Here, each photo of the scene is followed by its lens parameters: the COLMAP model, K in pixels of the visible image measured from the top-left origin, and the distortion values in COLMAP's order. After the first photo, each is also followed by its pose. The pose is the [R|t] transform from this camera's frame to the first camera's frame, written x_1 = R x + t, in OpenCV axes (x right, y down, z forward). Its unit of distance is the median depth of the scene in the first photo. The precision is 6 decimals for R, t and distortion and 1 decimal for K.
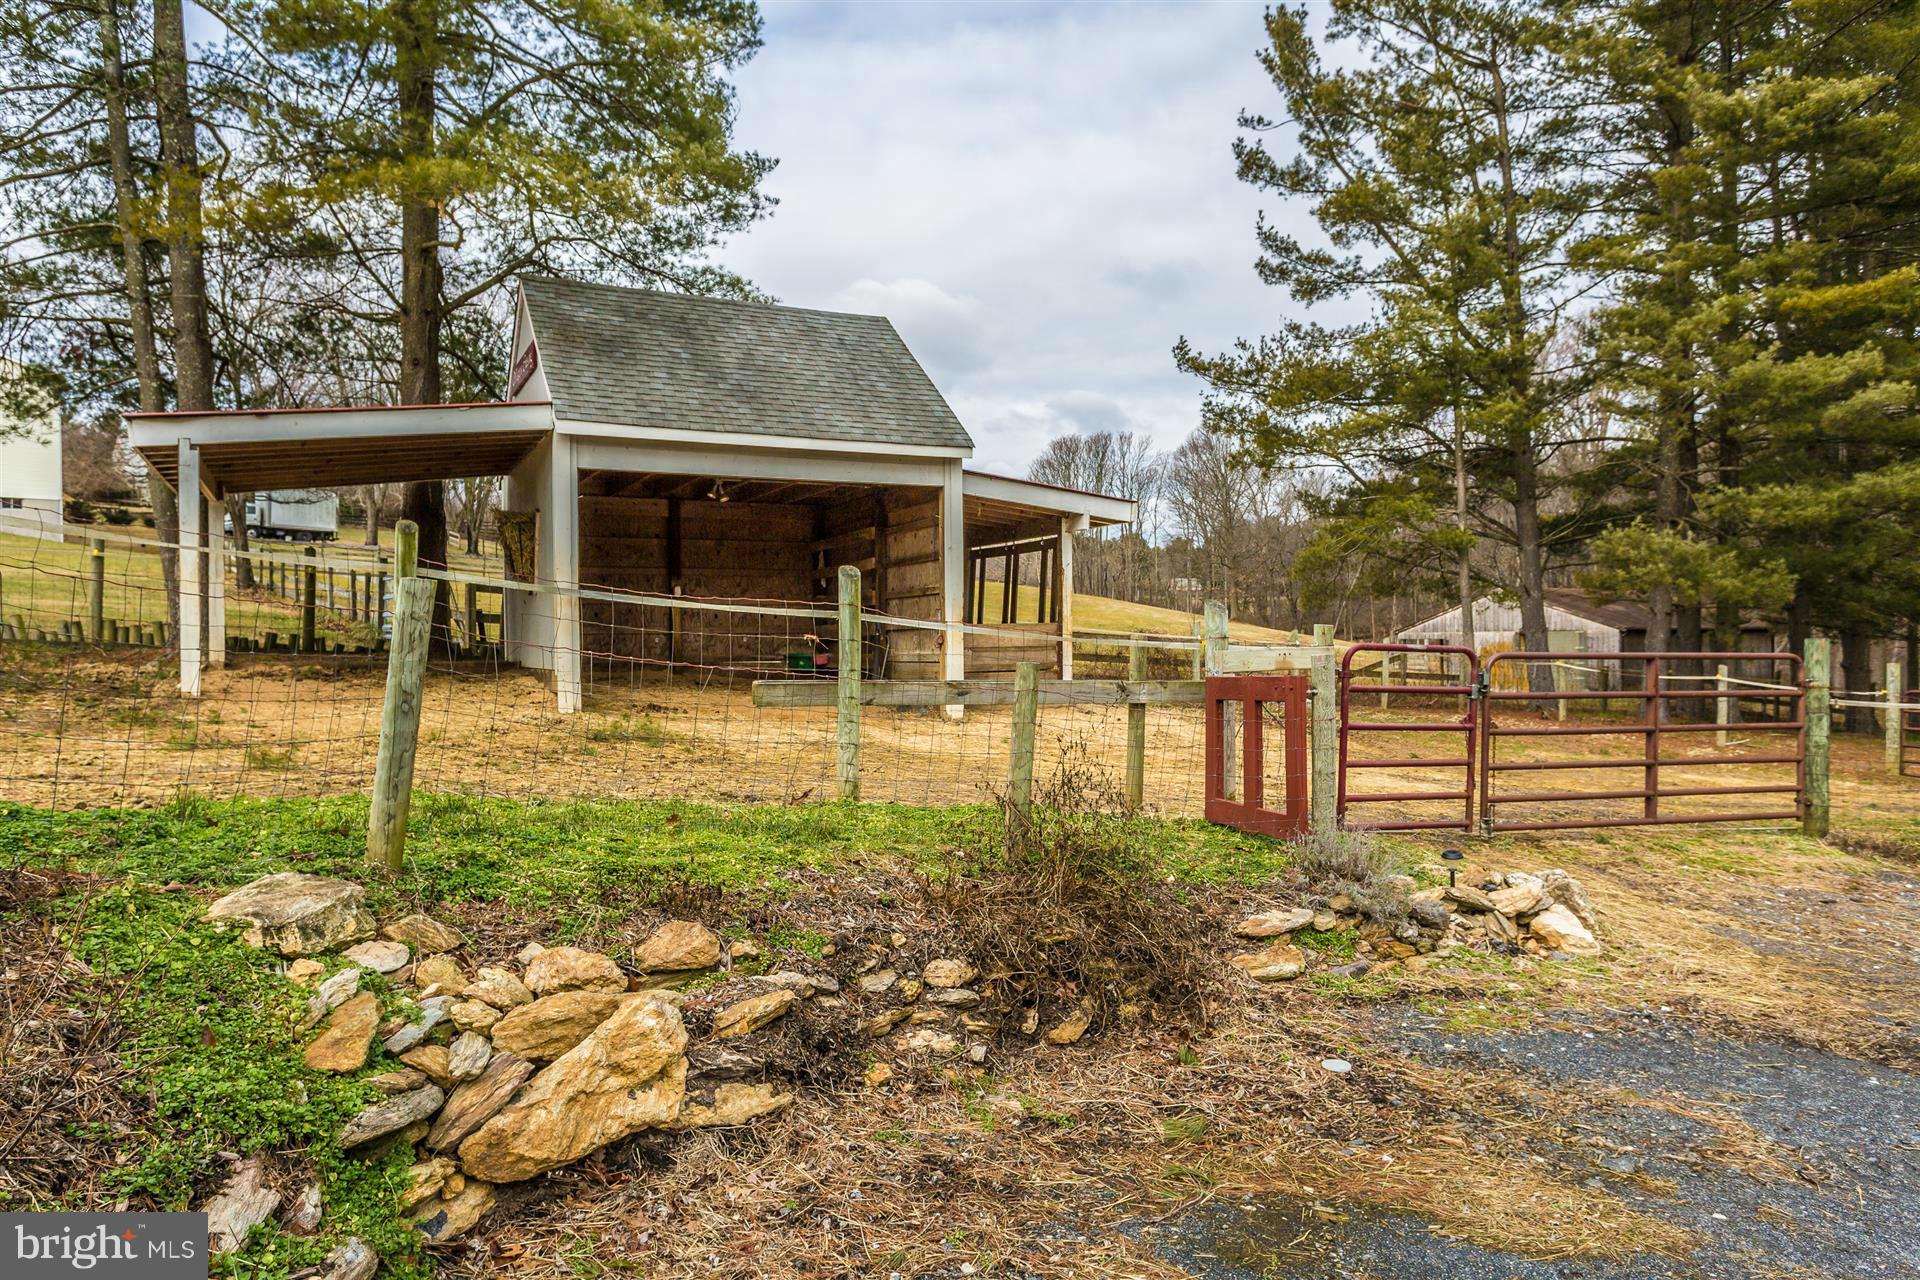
lens RADIAL K [[1208.1, 0, 960.0], [0, 1208.1, 640.0], [0, 0, 1]] dist [-0.002895, -0.000101]
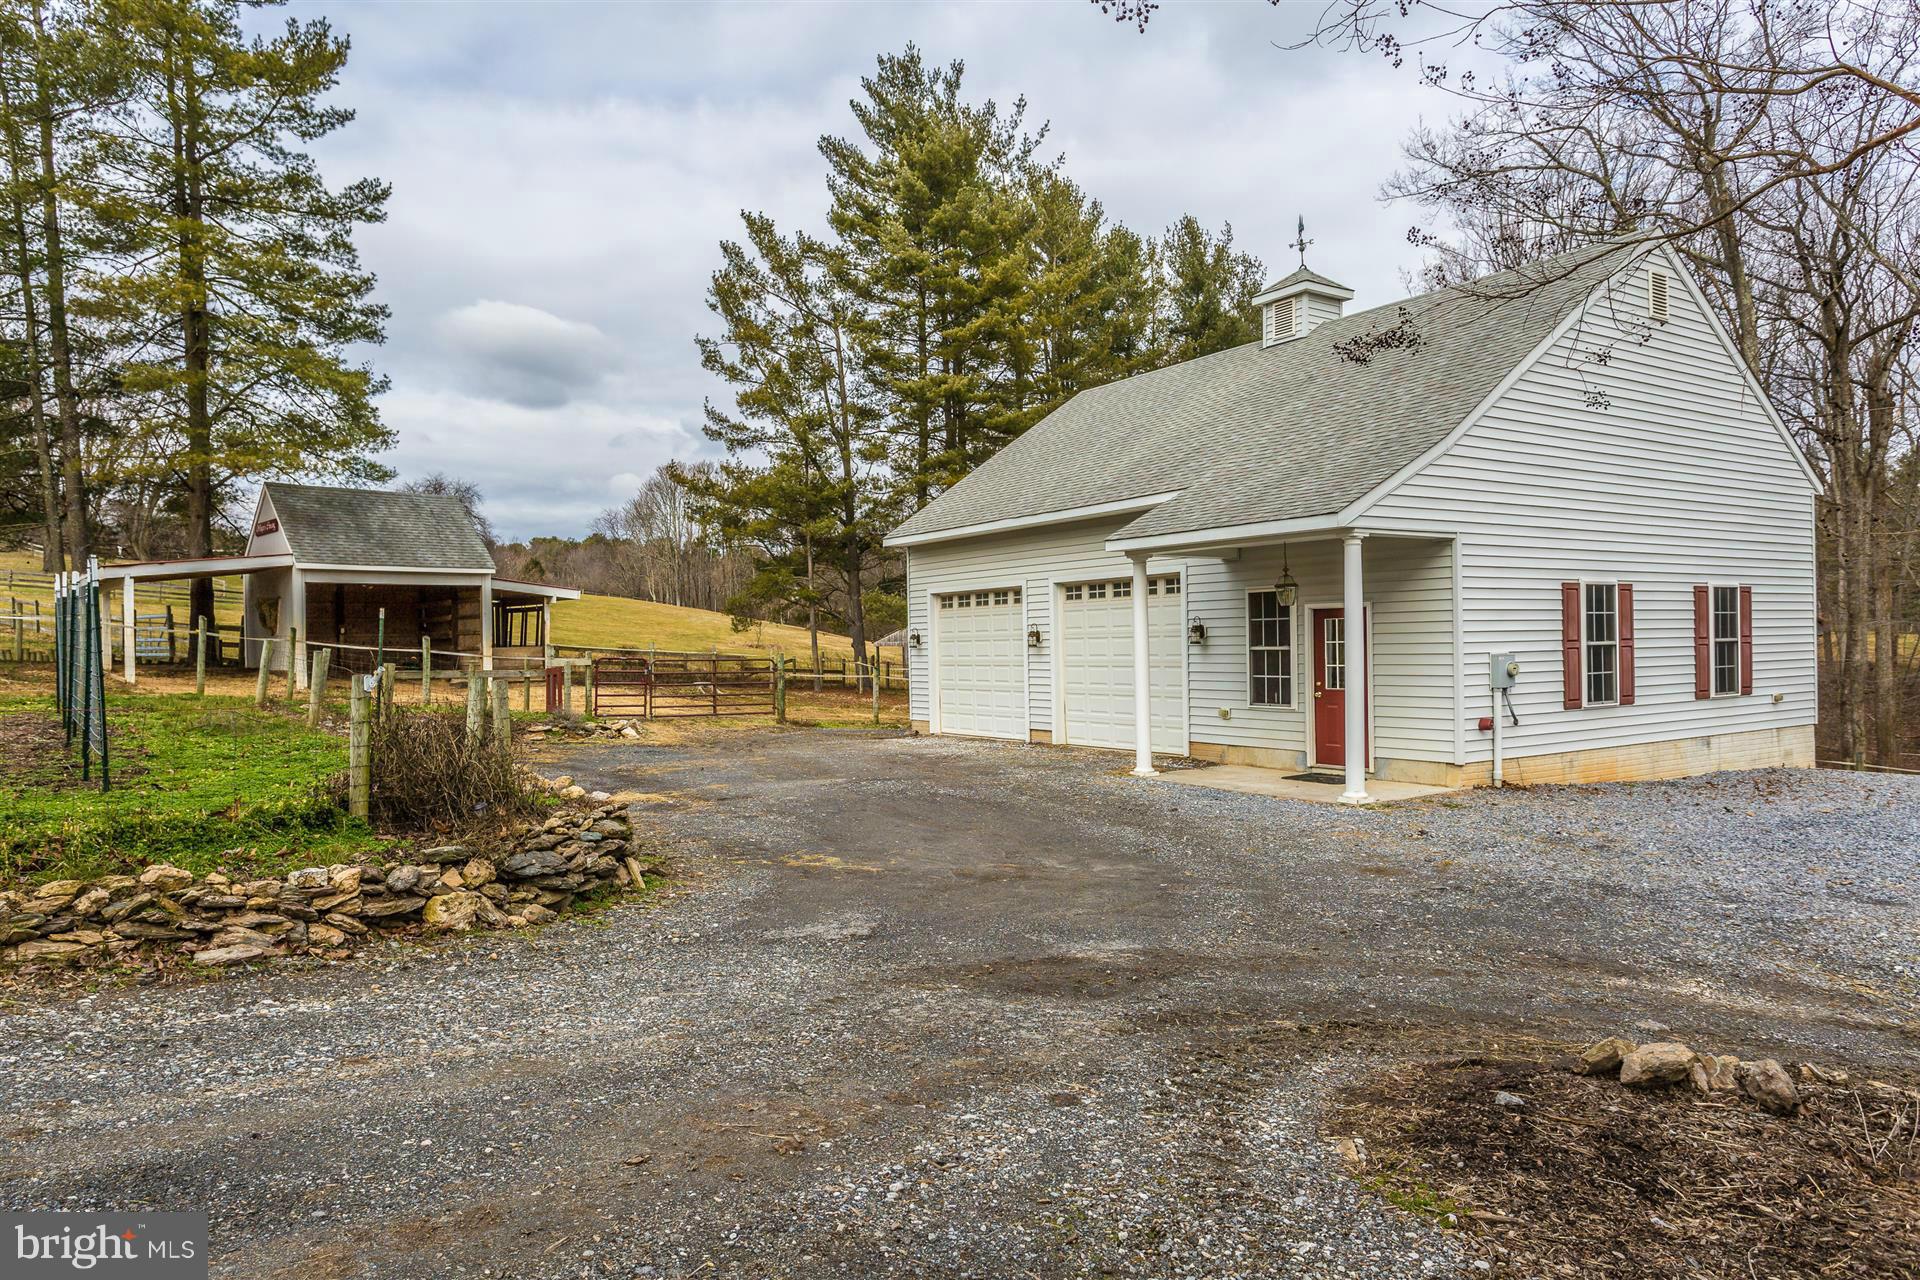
lens RADIAL K [[1208.1, 0, 960.0], [0, 1208.1, 640.0], [0, 0, 1]] dist [-0.002895, -0.000101]
pose [[0.957650, -0.006791, 0.287856, 0.175325], [0.007224, 0.999974, -0.000442, -0.018663], [-0.287845, 0.002503, 0.957674, -1.272855]]
